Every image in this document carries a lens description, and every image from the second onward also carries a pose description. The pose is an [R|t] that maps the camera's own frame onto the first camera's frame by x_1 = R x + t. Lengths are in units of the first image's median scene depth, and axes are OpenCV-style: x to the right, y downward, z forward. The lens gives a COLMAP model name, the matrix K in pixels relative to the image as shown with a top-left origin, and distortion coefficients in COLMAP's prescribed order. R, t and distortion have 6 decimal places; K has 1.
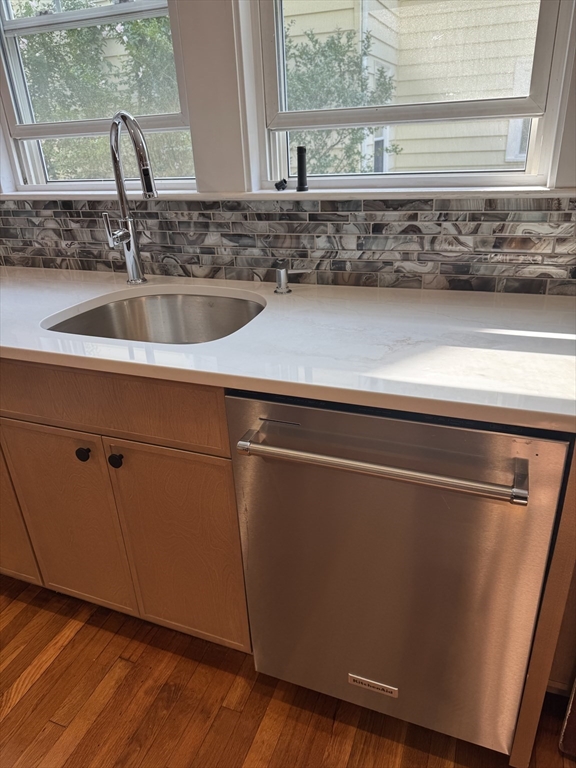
lens RADIAL K [[542.6, 0, 287.0], [0, 542.6, 386.3], [0, 0, 1]] dist [0.041466, -0.035388]
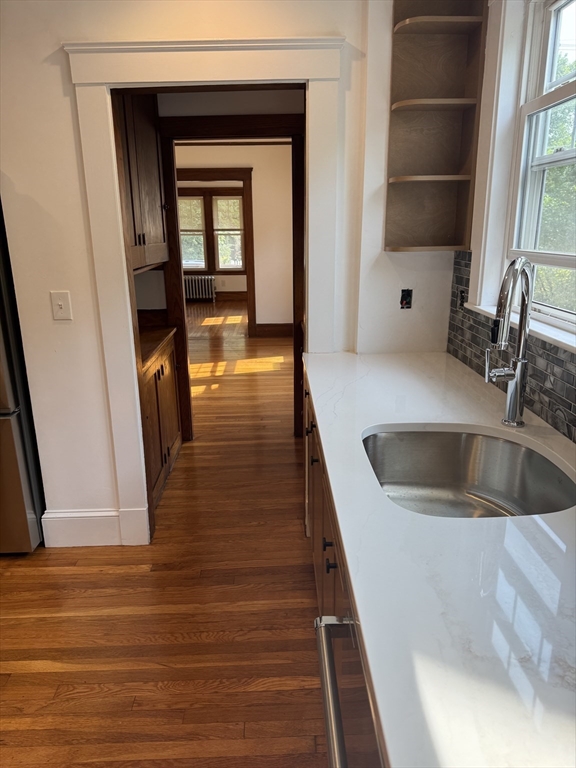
lens RADIAL K [[542.6, 0, 287.0], [0, 542.6, 386.3], [0, 0, 1]] dist [0.041466, -0.035388]
pose [[0.388532, 0.302728, -0.870287, 0.397808], [-0.388965, 0.910098, 0.142926, -0.258517], [0.835314, 0.282980, 0.471353, 0.256242]]
